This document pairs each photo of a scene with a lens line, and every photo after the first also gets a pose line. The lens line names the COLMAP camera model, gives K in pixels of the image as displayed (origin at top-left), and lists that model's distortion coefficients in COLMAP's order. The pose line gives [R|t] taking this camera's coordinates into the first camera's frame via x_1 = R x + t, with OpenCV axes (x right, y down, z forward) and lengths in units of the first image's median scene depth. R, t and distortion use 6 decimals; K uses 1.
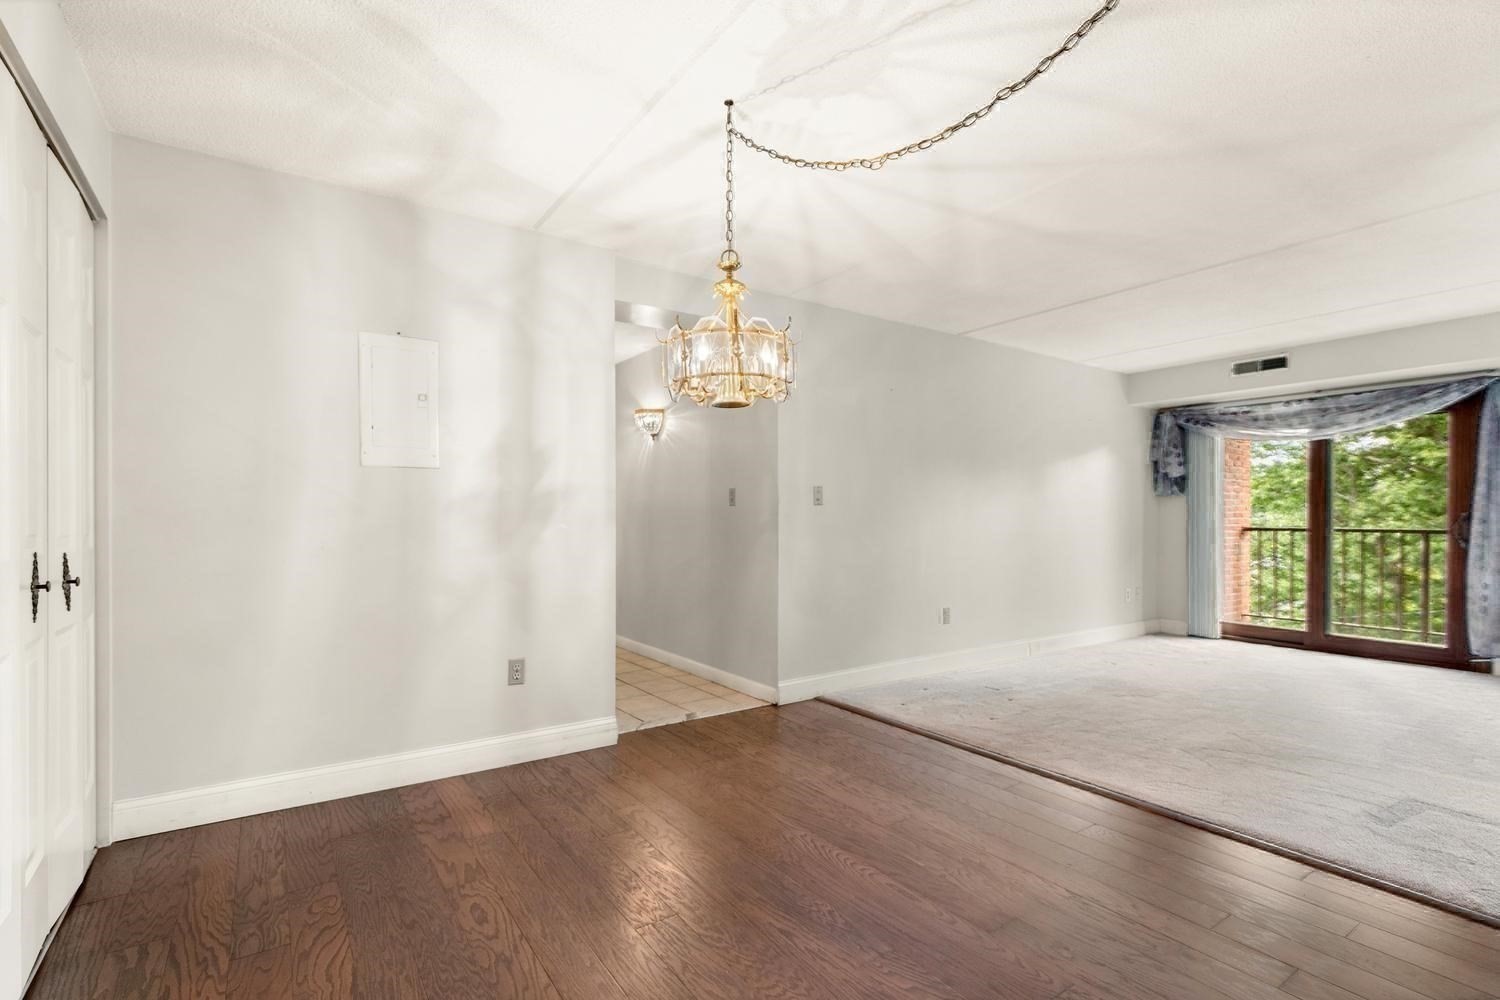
lens RADIAL K [[693.6, 0, 728.3], [0, 693.6, 524.0], [0, 0, 1]] dist [0.001991, -0.001007]
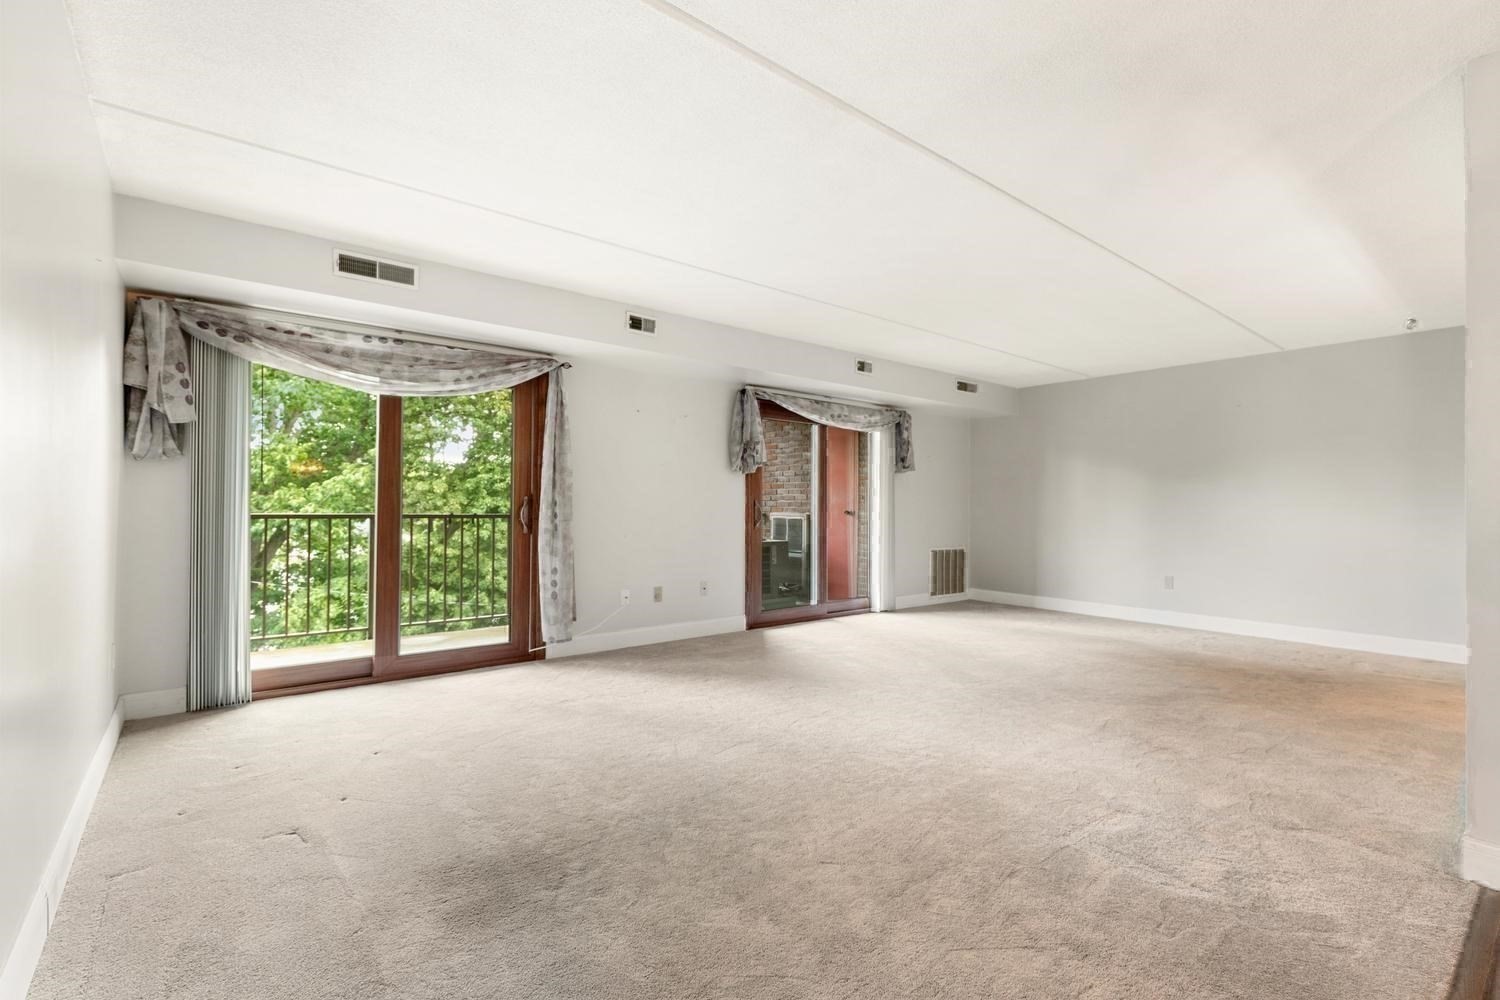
lens RADIAL K [[668.8, 0, 744.2], [0, 668.8, 493.1], [0, 0, 1]] dist [0.003596, 0.000197]
pose [[-0.095605, 0.014886, 0.995308, 0.134701], [0.002510, 0.999889, -0.014713, -0.007680], [-0.995416, 0.001092, -0.095632, 0.955770]]
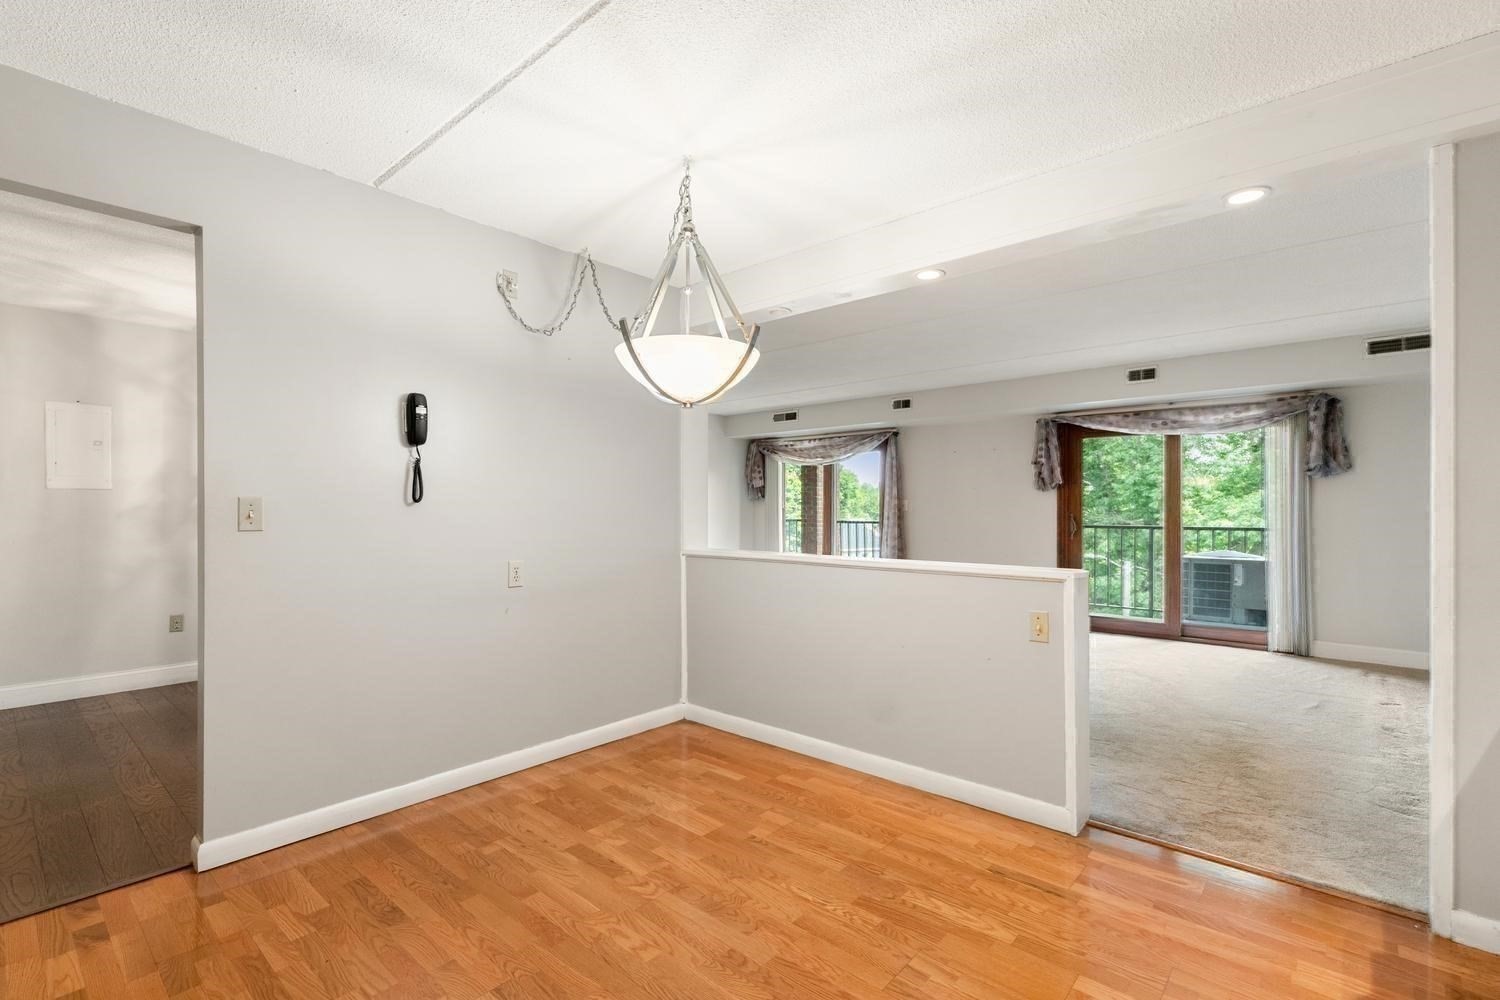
lens RADIAL K [[680.5, 0, 746.5], [0, 680.5, 507.2], [0, 0, 1]] dist [0.003599, 0.000018]
pose [[0.966162, -0.000519, 0.257934, 0.391625], [0.003755, 0.999920, -0.012055, -0.012719], [-0.257907, 0.012616, 0.966087, -0.581523]]
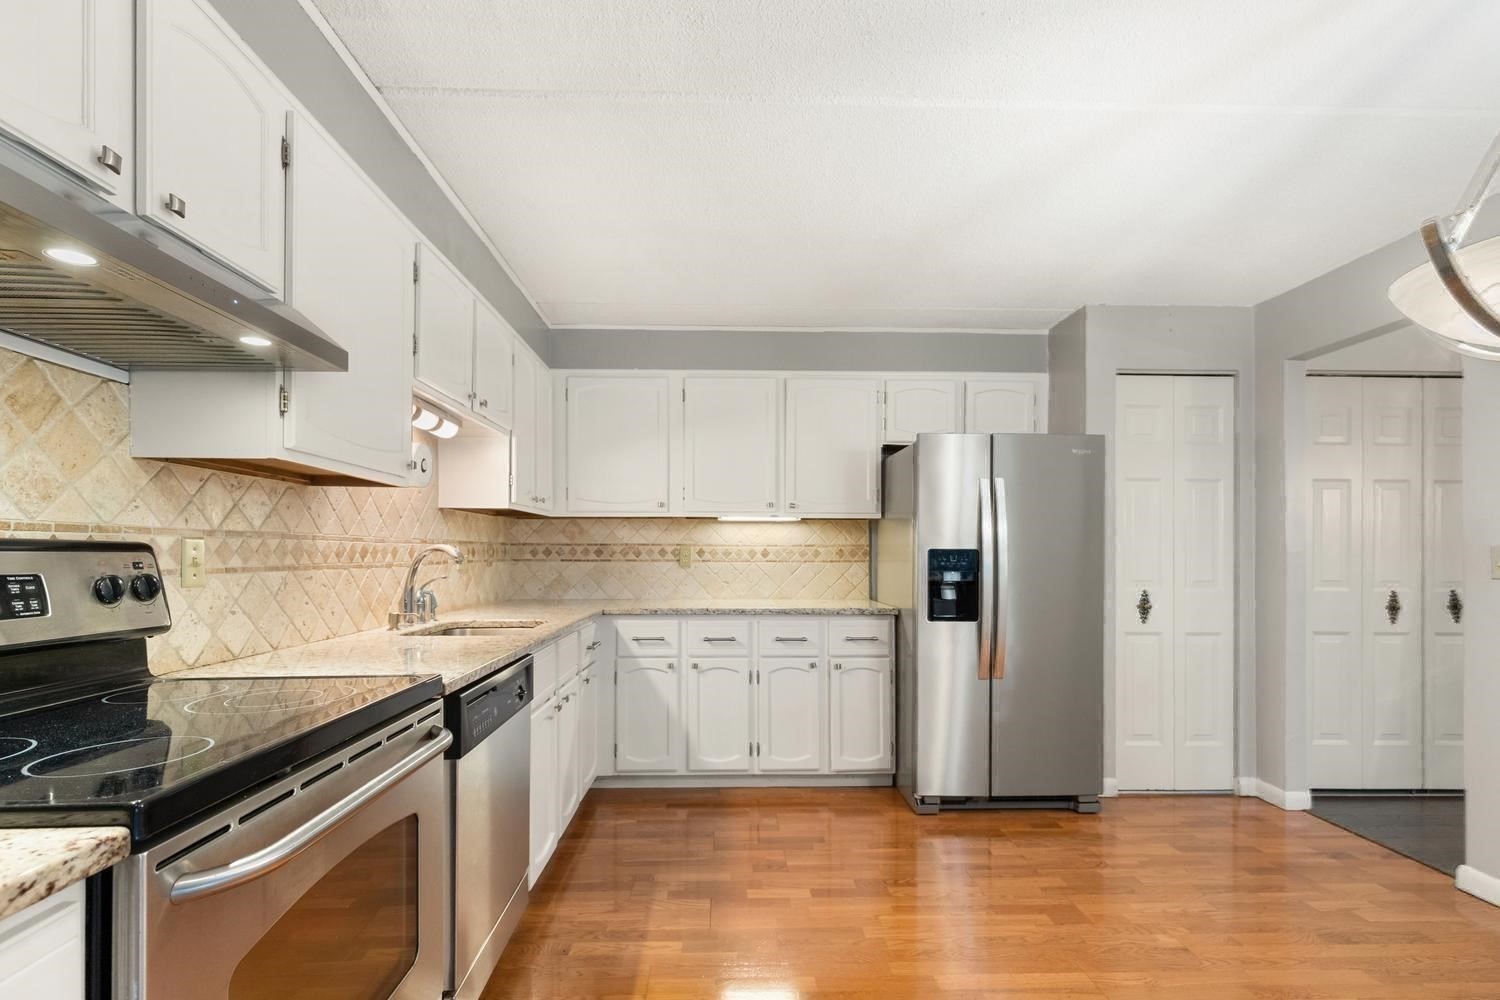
lens RADIAL K [[692.2, 0, 740.5], [0, 692.2, 550.9], [0, 0, 1]] dist [0.005254, -0.000598]
pose [[-0.528453, -0.009215, -0.848913, 0.957191], [-0.012759, 0.999914, -0.002912, -0.014923], [0.848867, 0.009292, -0.528525, -0.156182]]
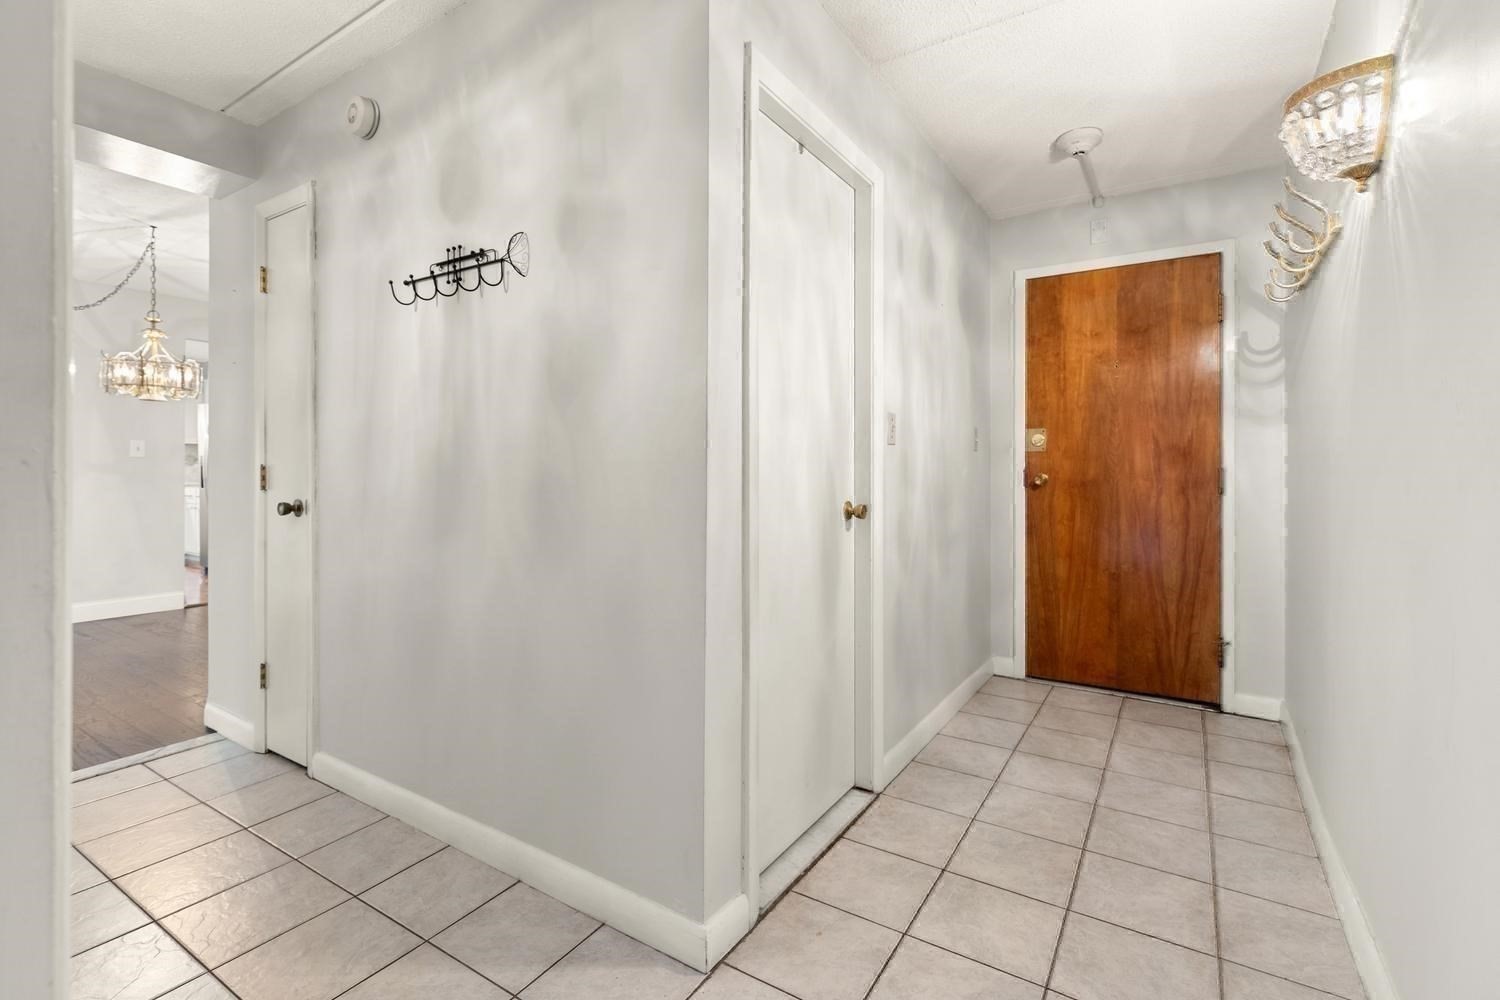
lens RADIAL K [[681.8, 0, 744.4], [0, 681.8, 480.2], [0, 0, 1]] dist [0.006738, -0.000608]
pose [[-0.917400, -0.003036, -0.397955, -0.362991], [-0.011709, 0.999744, 0.019366, -0.011751], [0.397794, 0.022426, -0.917200, 1.706441]]
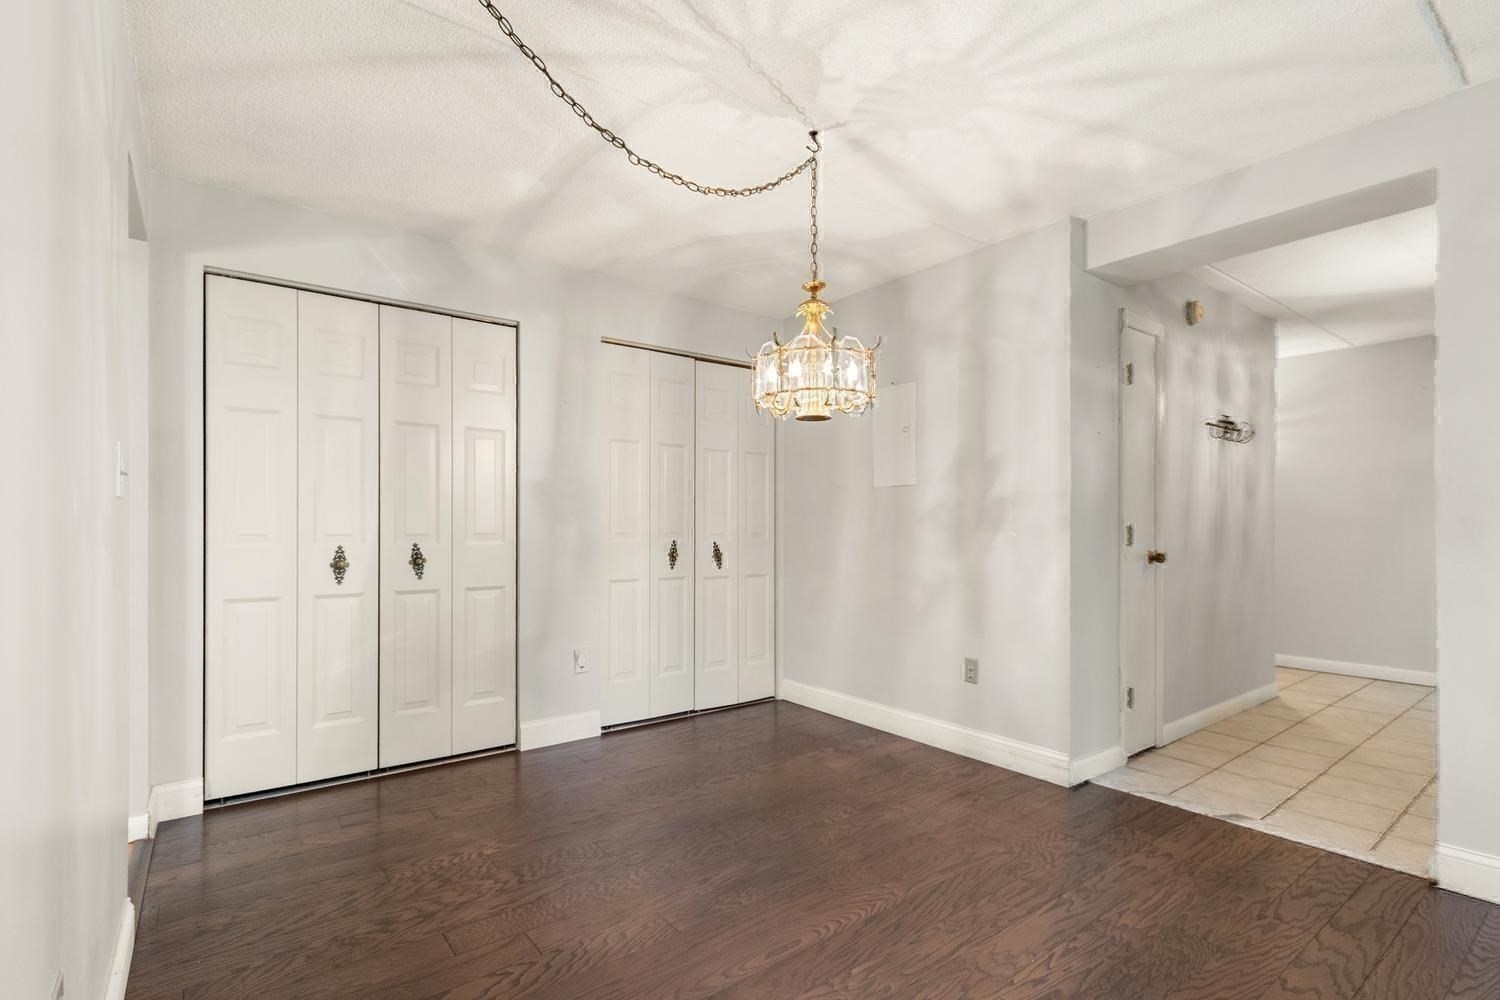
lens RADIAL K [[693.6, 0, 728.3], [0, 693.6, 524.0], [0, 0, 1]] dist [0.001991, -0.001007]
pose [[0.053725, -0.002046, -0.998554, 0.563922], [-0.009520, 0.999951, -0.002561, -0.003567], [0.998510, 0.009644, 0.053703, 0.438192]]
